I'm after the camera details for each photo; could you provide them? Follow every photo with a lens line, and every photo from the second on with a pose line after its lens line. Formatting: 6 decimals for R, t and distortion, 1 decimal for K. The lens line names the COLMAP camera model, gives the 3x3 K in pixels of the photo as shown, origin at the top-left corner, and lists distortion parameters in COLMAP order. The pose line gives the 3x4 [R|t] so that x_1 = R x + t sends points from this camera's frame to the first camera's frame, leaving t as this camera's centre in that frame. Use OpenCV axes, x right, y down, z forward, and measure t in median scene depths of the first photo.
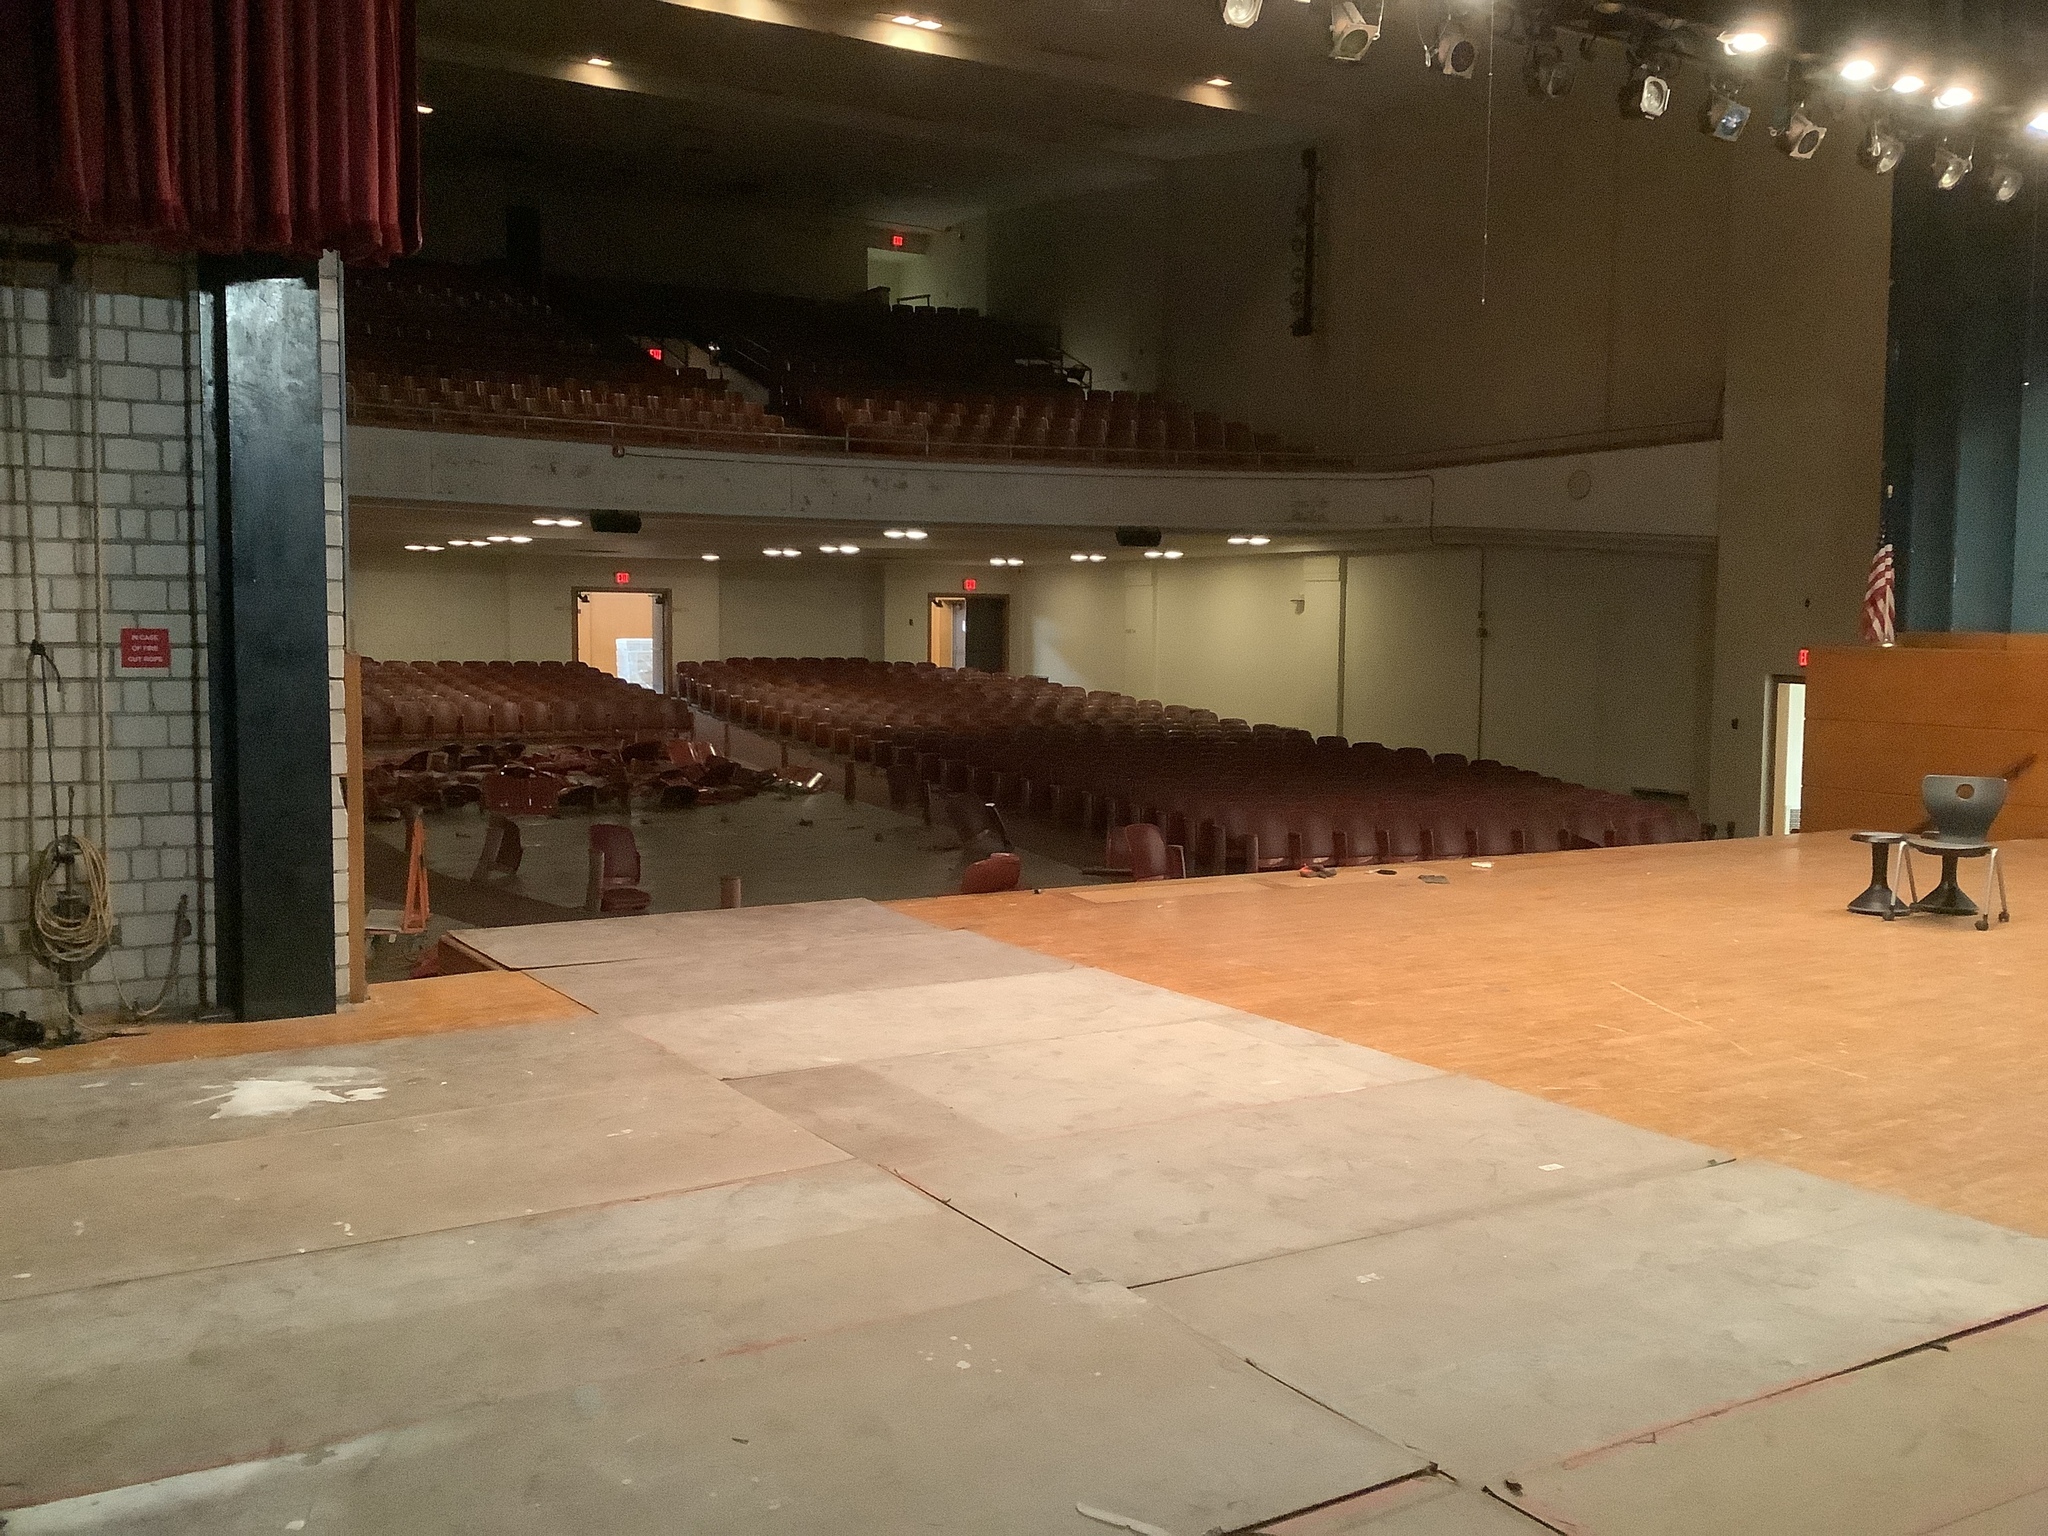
lens RADIAL K [[1831.7, 0, 1032.1], [0, 1831.7, 760.3], [0, 0, 1]] dist [0.065229, -0.075354]
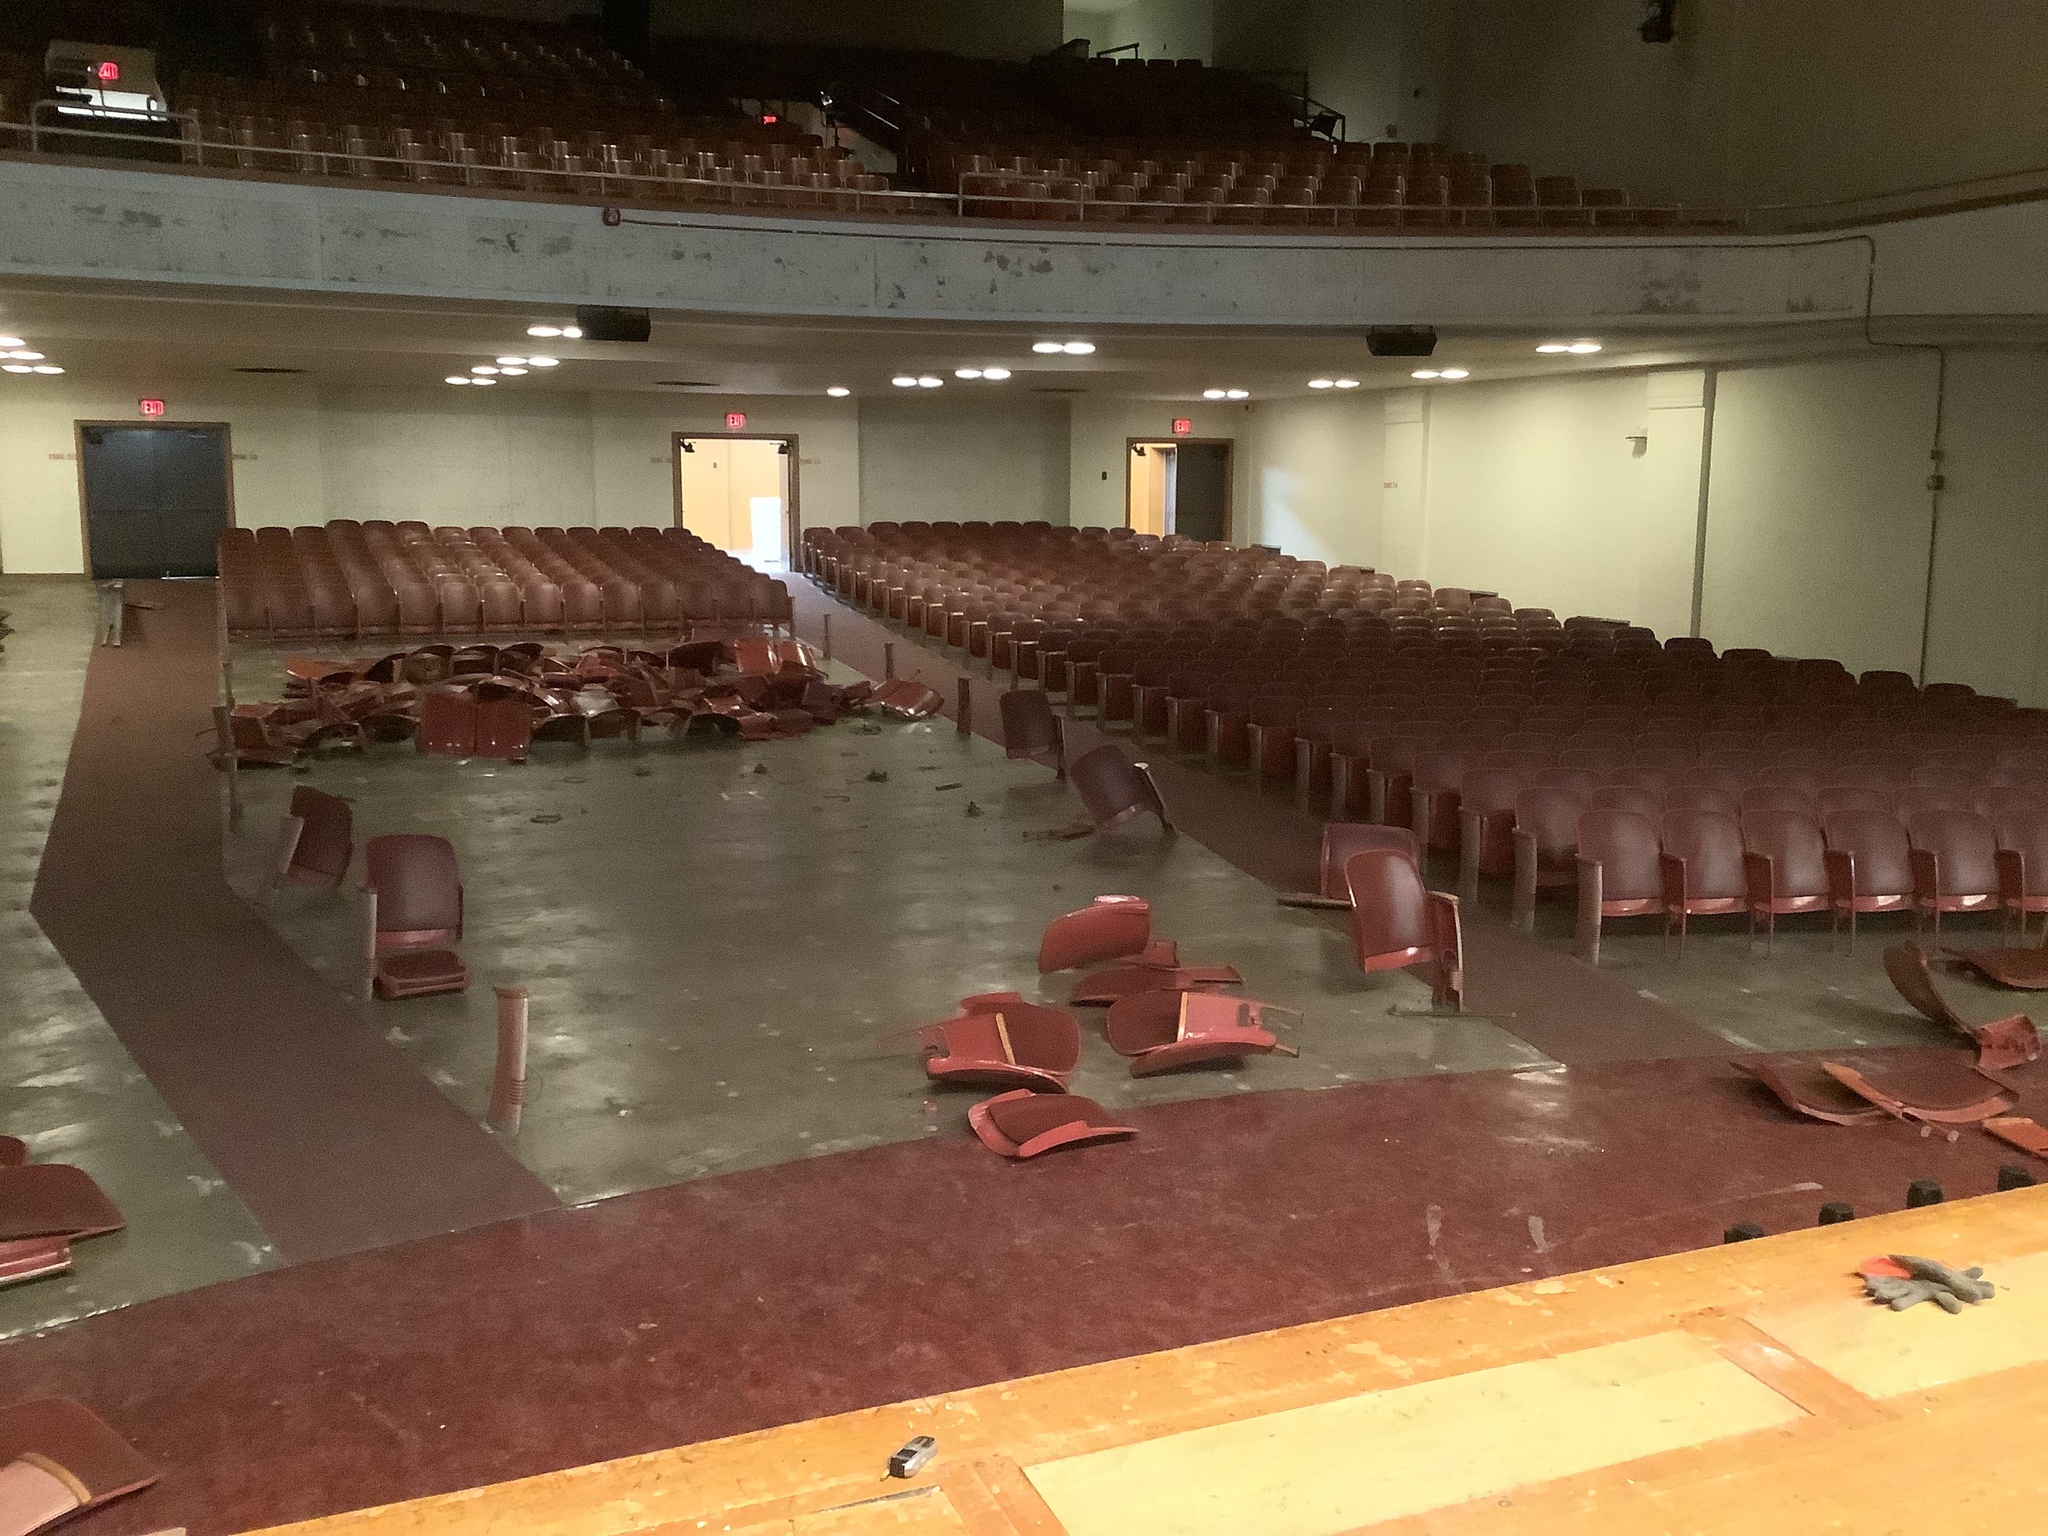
lens RADIAL K [[1831.7, 0, 1013.1], [0, 1831.7, 777.2], [0, 0, 1]] dist [0.065229, -0.075354]
pose [[0.988139, 0.018961, -0.152386, 0.020829], [-0.005942, 0.996326, 0.085440, -0.017692], [0.153446, -0.083522, 0.984621, 0.270026]]
